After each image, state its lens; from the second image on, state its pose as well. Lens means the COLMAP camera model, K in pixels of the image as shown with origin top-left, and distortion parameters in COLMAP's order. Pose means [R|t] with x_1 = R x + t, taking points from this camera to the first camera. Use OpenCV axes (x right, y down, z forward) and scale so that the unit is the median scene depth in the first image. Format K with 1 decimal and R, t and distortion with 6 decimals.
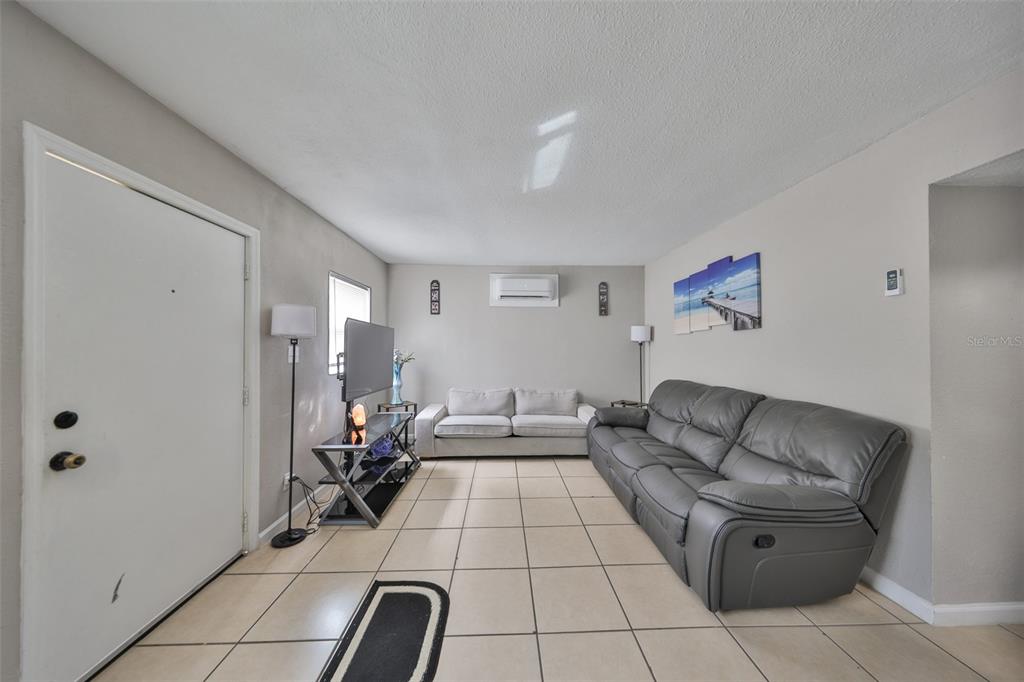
lens RADIAL K [[330.0, 0, 514.0], [0, 330.0, 343.1], [0, 0, 1]] dist [0.000607, -0.000161]
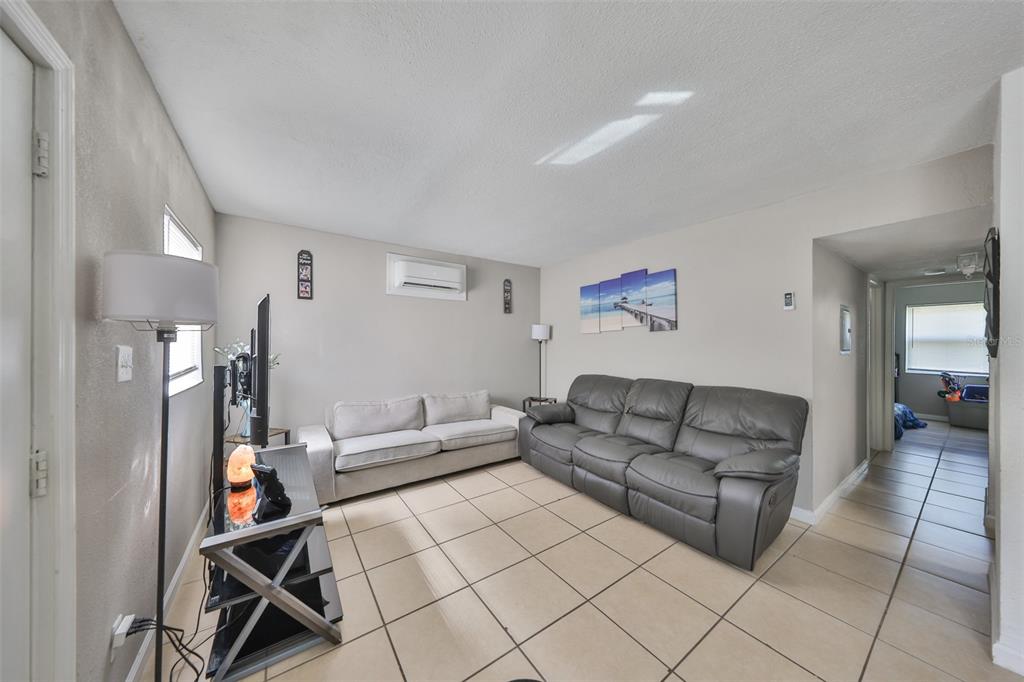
lens RADIAL K [[330.0, 0, 514.0], [0, 330.0, 343.1], [0, 0, 1]] dist [0.000607, -0.000161]
pose [[0.835110, 0.001312, 0.550082, -0.363615], [-0.004753, 0.999977, 0.004830, 0.001169], [-0.550063, -0.006648, 0.835097, 0.237424]]
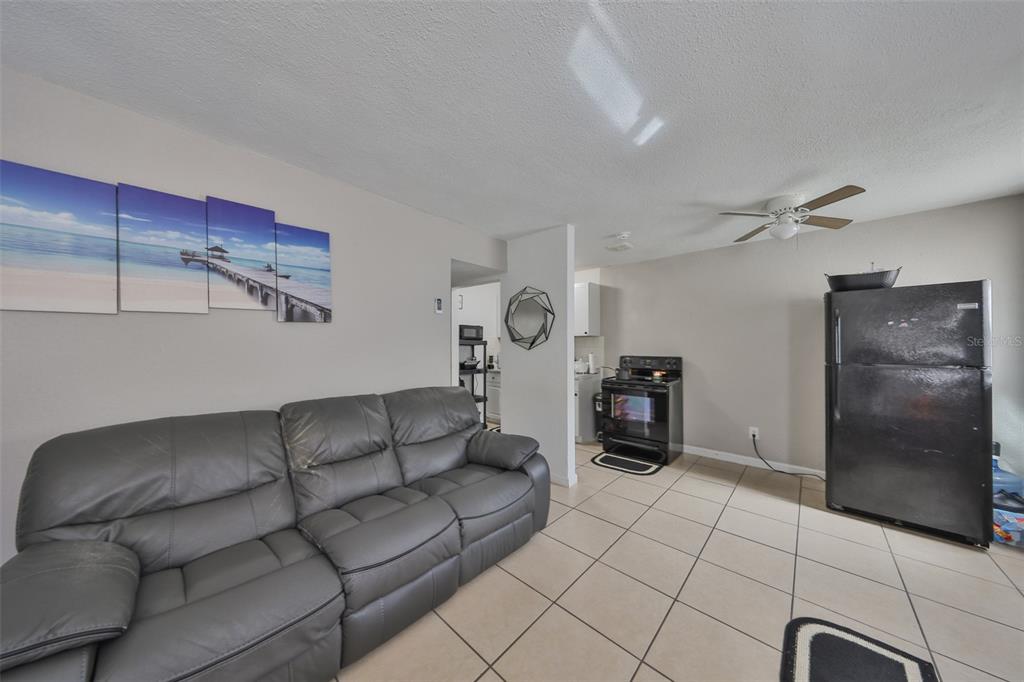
lens RADIAL K [[330.0, 0, 514.0], [0, 330.0, 343.1], [0, 0, 1]] dist [0.000607, -0.000161]
pose [[-0.712799, 0.003805, 0.701358, -0.159251], [-0.003947, 0.999948, -0.009435, 0.011074], [-0.701357, -0.009493, -0.712747, 1.028369]]
